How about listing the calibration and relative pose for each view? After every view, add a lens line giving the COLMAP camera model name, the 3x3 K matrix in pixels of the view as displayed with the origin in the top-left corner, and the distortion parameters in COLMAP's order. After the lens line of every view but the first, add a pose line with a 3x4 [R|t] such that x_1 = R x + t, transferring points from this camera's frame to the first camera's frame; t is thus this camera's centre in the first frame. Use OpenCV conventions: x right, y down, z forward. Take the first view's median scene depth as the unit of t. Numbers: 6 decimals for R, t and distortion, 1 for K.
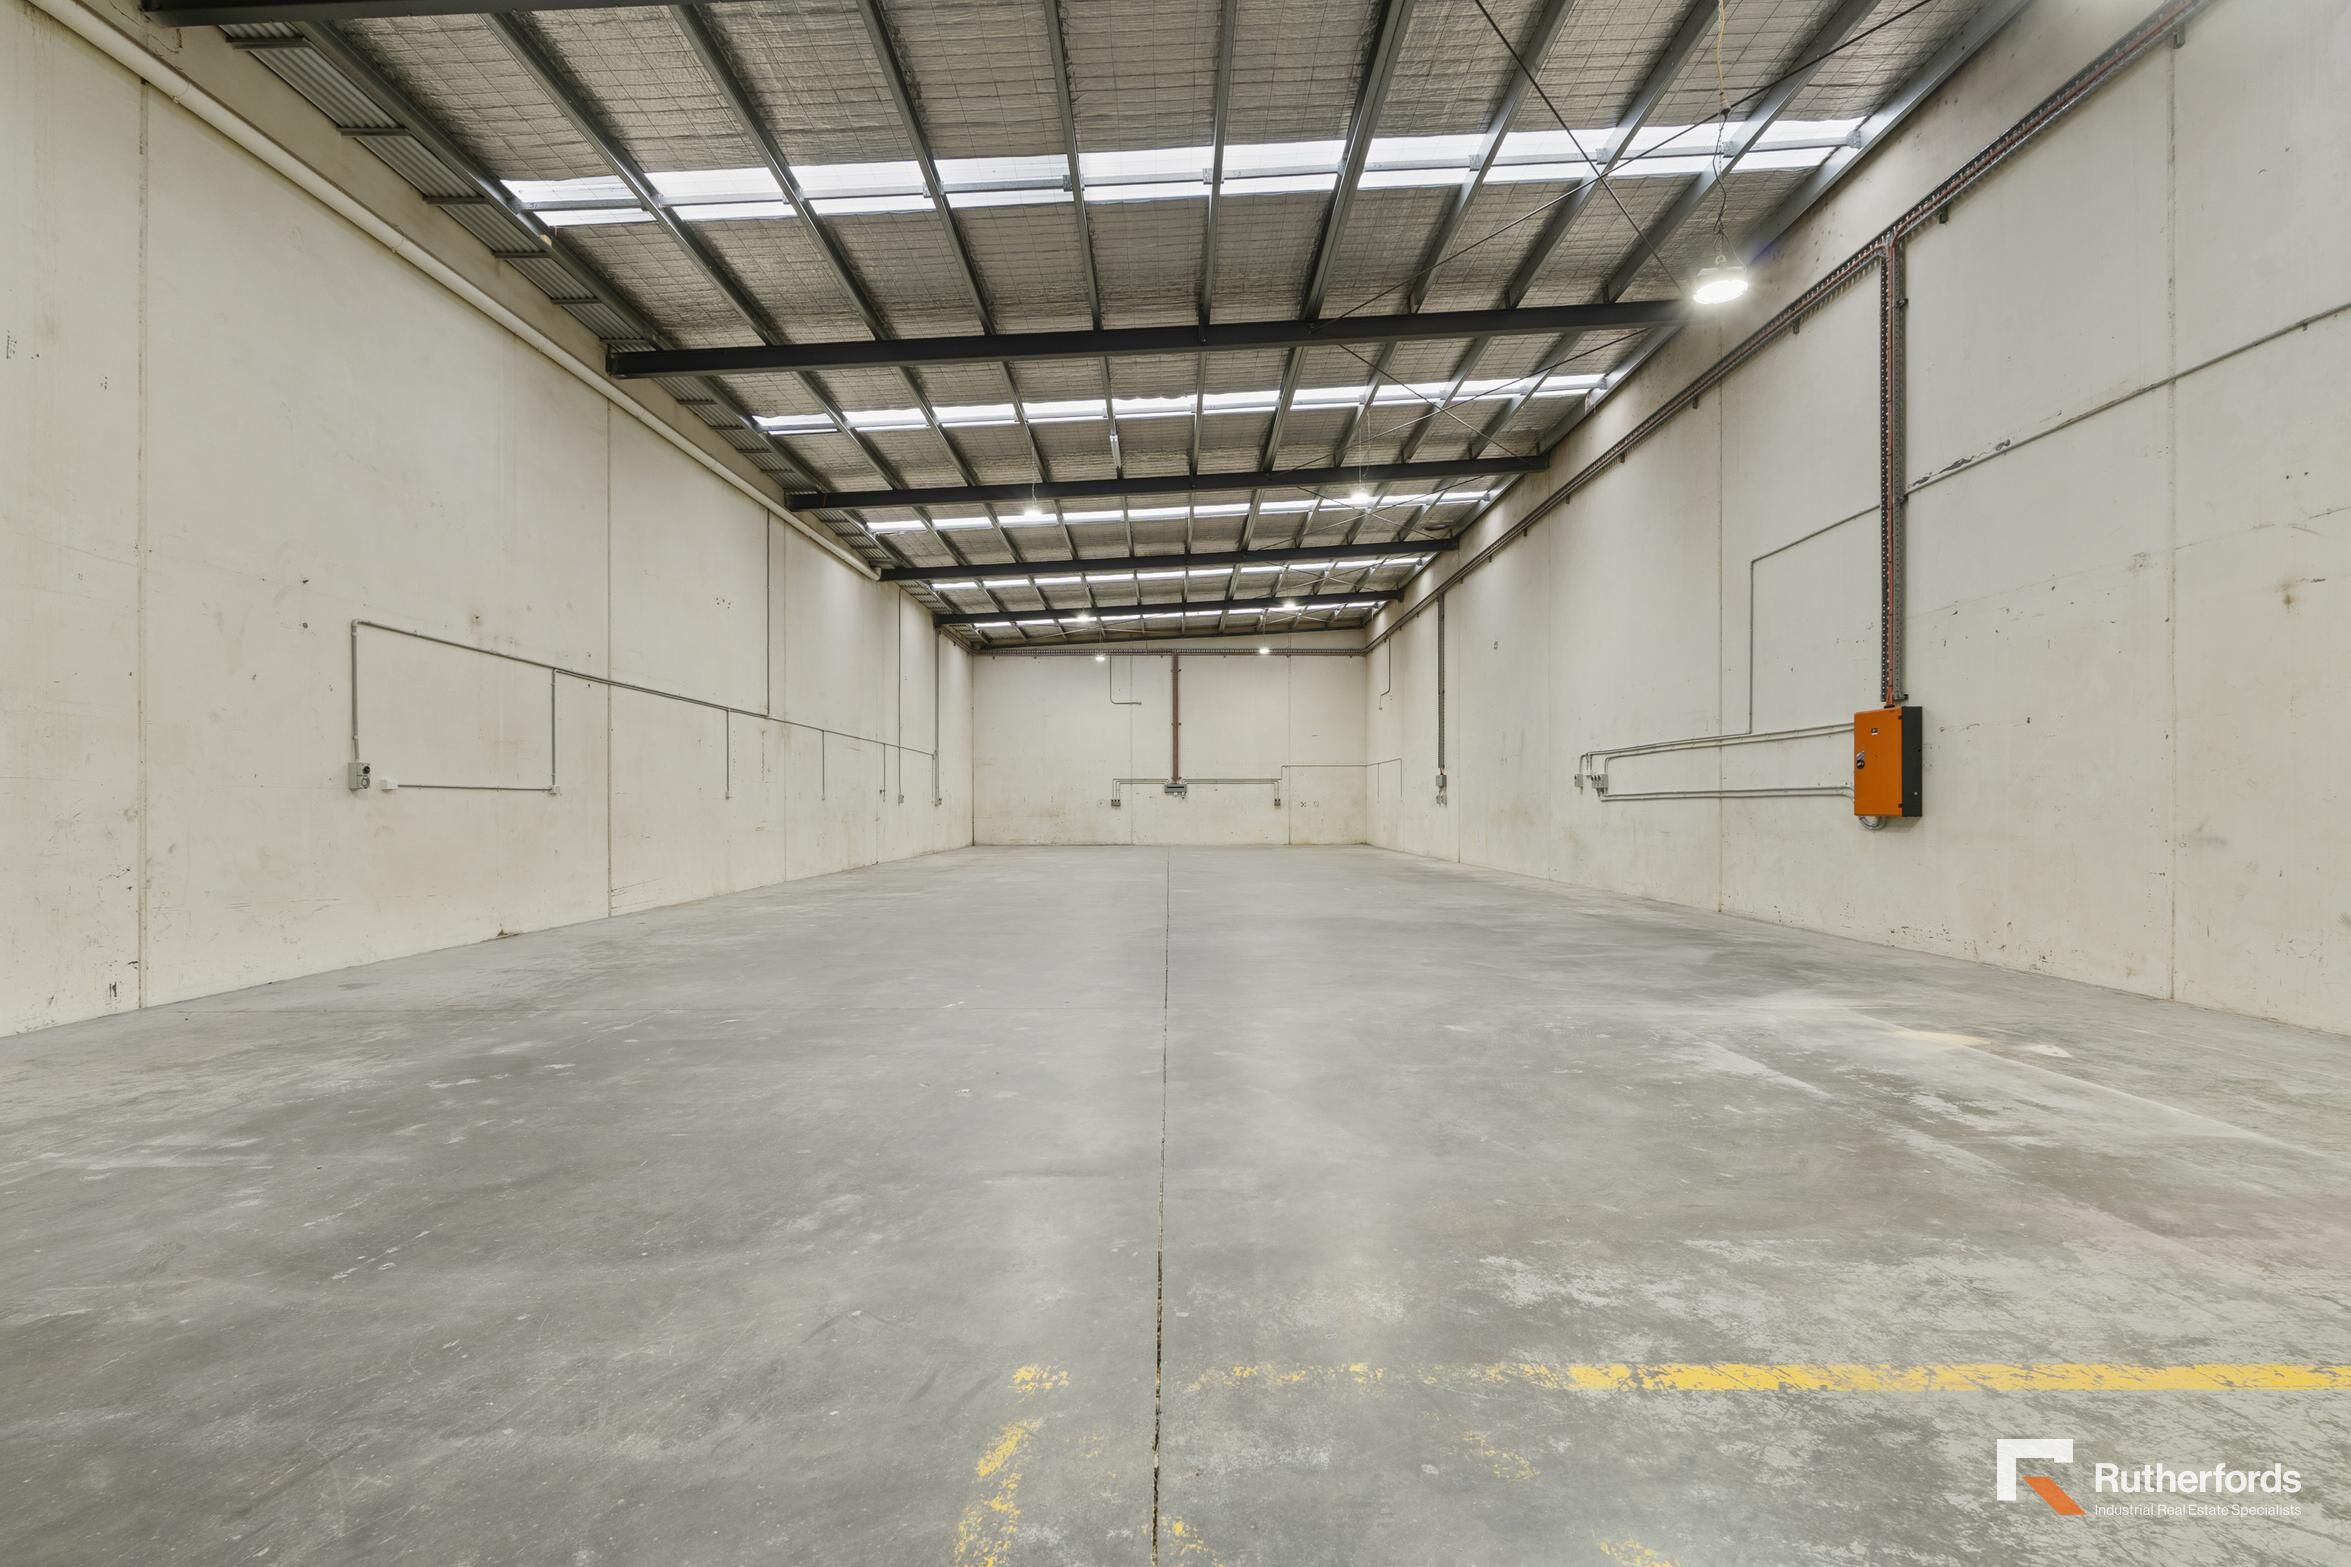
lens RADIAL K [[1058.4, 0, 1179.6], [0, 1058.4, 804.7], [0, 0, 1]] dist [-0.001089, -0.000897]
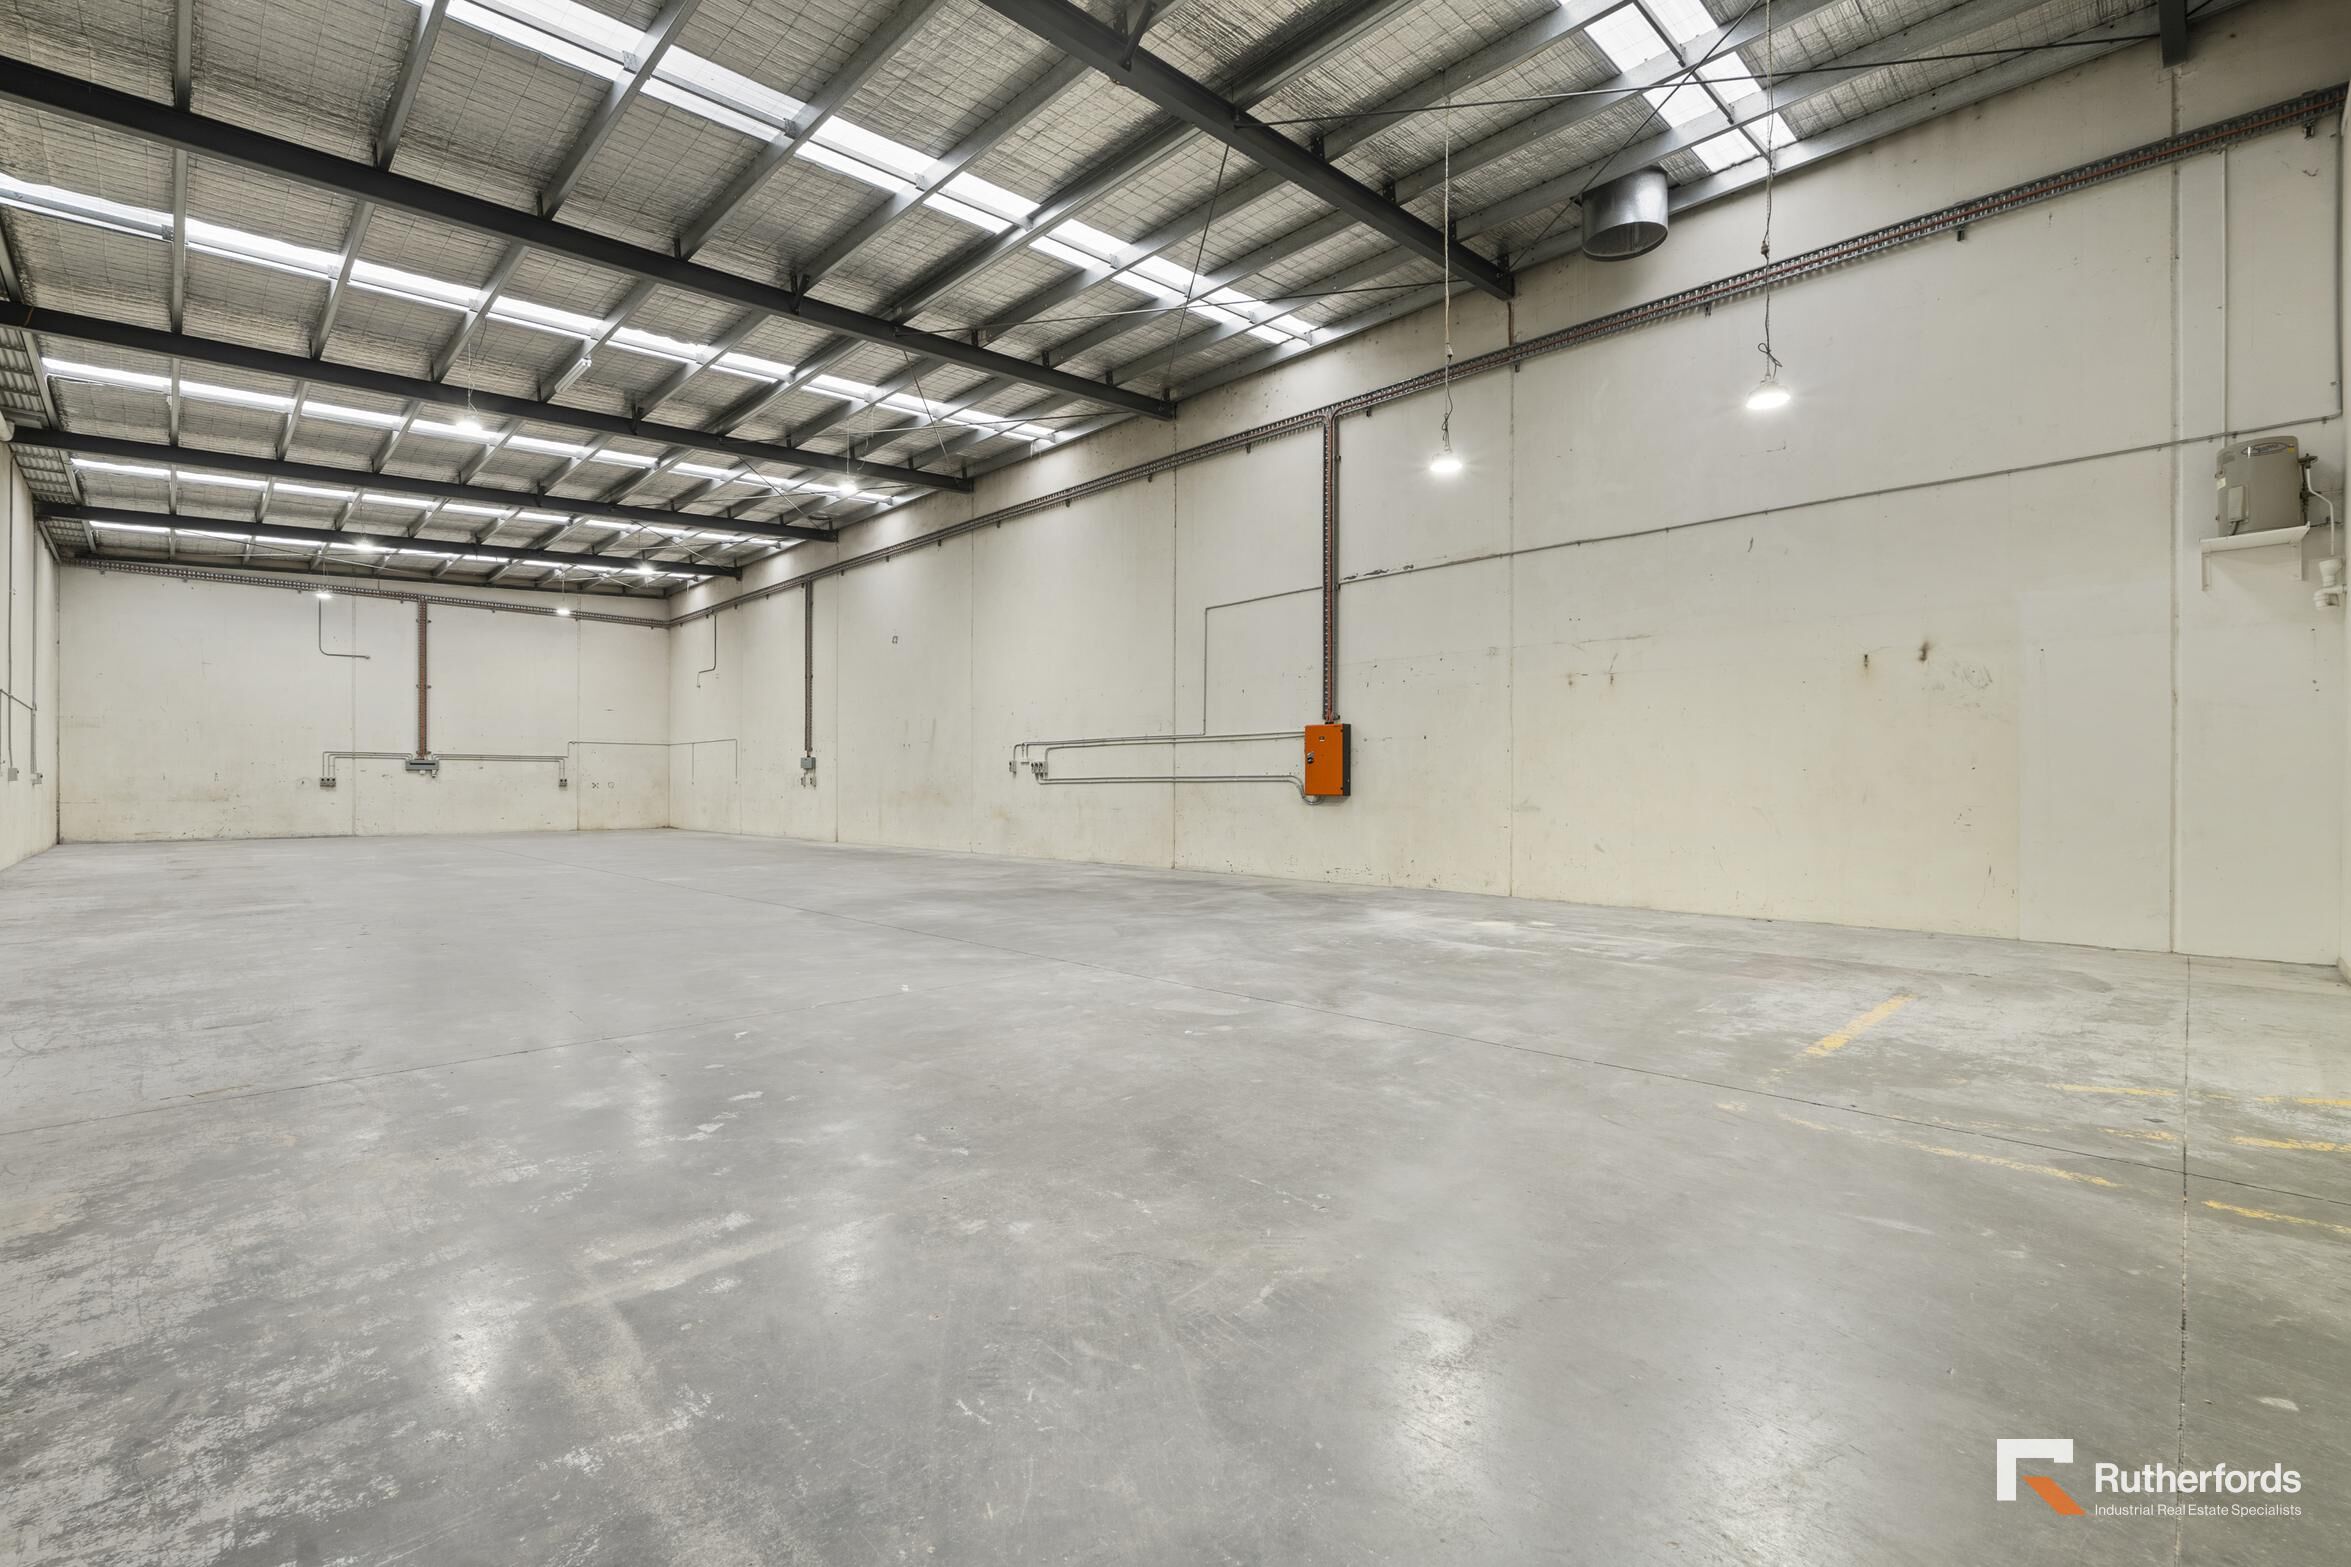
lens RADIAL K [[1024.2, 0, 1177.8], [0, 1024.2, 787.8], [0, 0, 1]] dist [-0.001718, 0.000362]
pose [[0.717396, 0.002677, 0.696661, -0.306171], [-0.003440, 0.999994, -0.000300, 0.000617], [-0.696657, -0.002182, 0.717401, 0.061871]]
